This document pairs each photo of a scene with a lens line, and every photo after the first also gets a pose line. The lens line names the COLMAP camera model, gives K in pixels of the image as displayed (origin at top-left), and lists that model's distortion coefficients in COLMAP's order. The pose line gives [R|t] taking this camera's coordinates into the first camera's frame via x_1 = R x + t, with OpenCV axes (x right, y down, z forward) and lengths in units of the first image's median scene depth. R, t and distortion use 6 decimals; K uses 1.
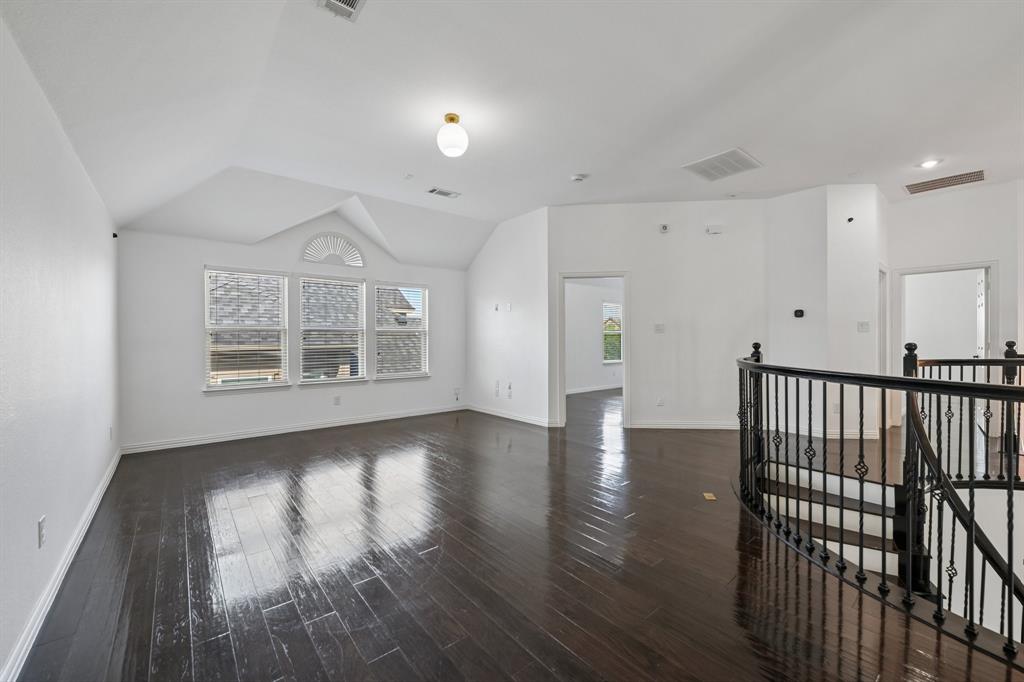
lens RADIAL K [[406.7, 0, 512.0], [0, 406.7, 341.0], [0, 0, 1]] dist [-0.002255, -0.000438]
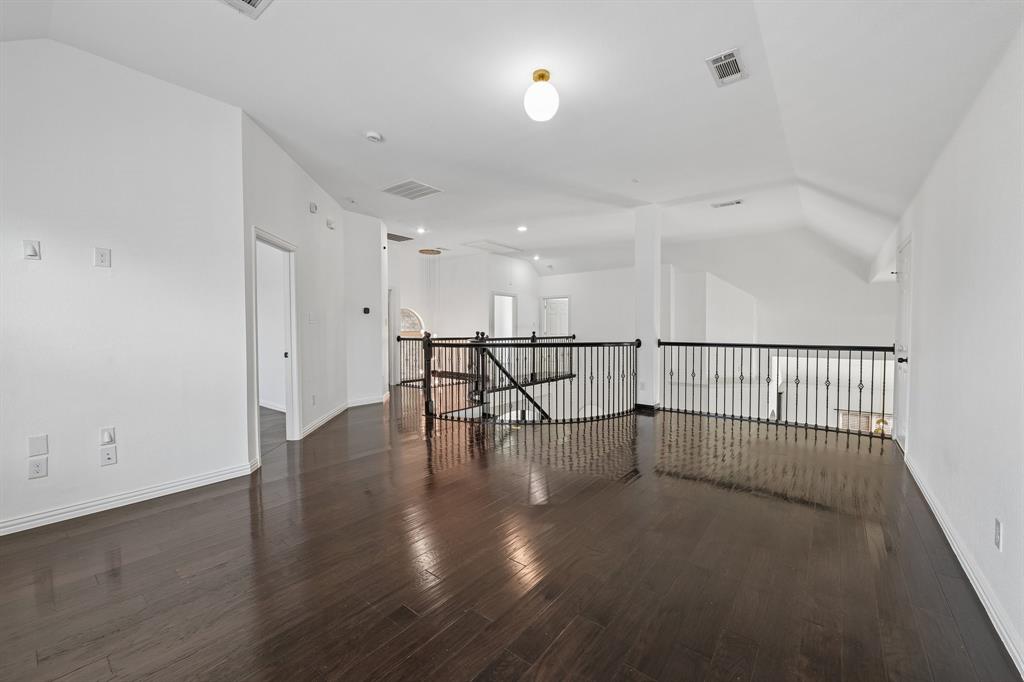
lens RADIAL K [[406.7, 0, 512.0], [0, 406.7, 341.0], [0, 0, 1]] dist [-0.002255, -0.000438]
pose [[-0.209752, -0.025025, 0.977434, -0.724494], [0.013198, 0.999509, 0.028422, -0.001420], [-0.977666, 0.018862, -0.209318, 0.903553]]
